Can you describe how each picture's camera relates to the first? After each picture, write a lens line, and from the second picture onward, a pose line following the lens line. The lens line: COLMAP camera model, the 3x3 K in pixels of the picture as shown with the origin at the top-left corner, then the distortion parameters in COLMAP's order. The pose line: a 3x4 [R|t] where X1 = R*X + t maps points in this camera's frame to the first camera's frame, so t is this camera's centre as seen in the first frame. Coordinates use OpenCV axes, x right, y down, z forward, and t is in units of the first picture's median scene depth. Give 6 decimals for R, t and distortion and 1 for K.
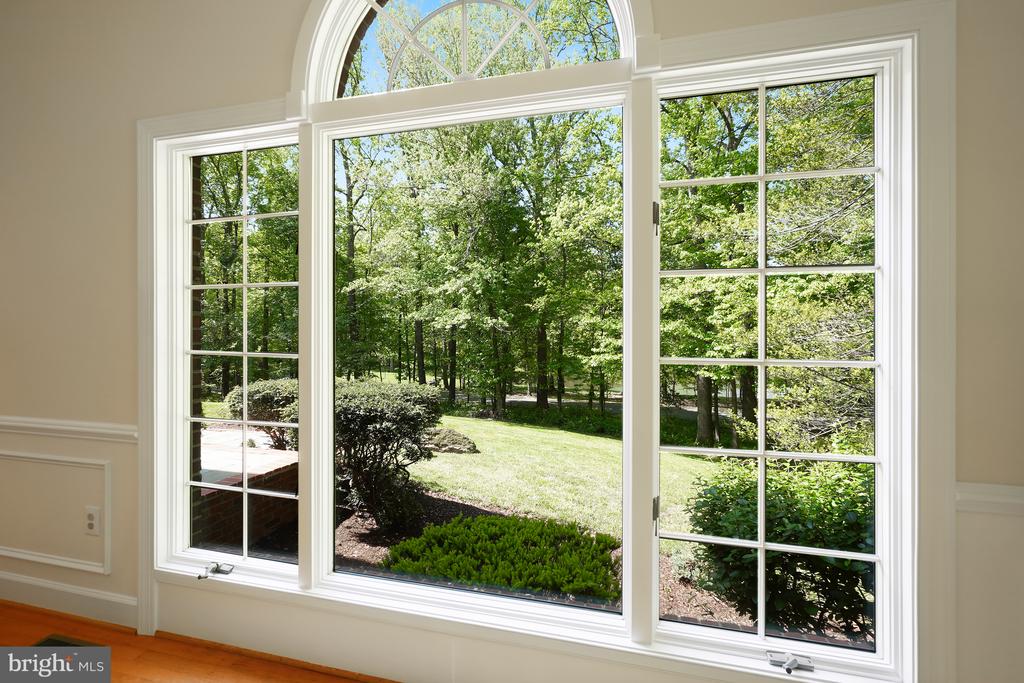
lens RADIAL K [[440.1, 0, 510.9], [0, 440.1, 335.4], [0, 0, 1]] dist [-0.001408, 0.000623]
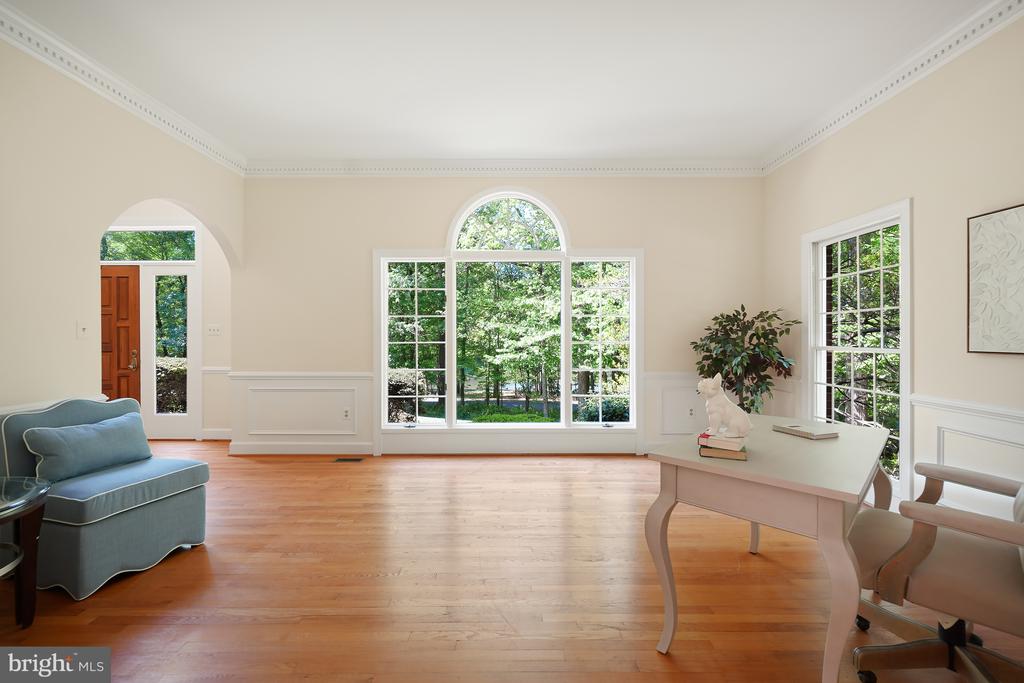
lens RADIAL K [[440.1, 0, 510.9], [0, 440.1, 335.4], [0, 0, 1]] dist [-0.001408, 0.000623]
pose [[0.968737, 0.000160, 0.248090, -0.074286], [0.001987, 0.999963, -0.008403, 0.002447], [-0.248083, 0.008633, 0.968700, -0.163923]]
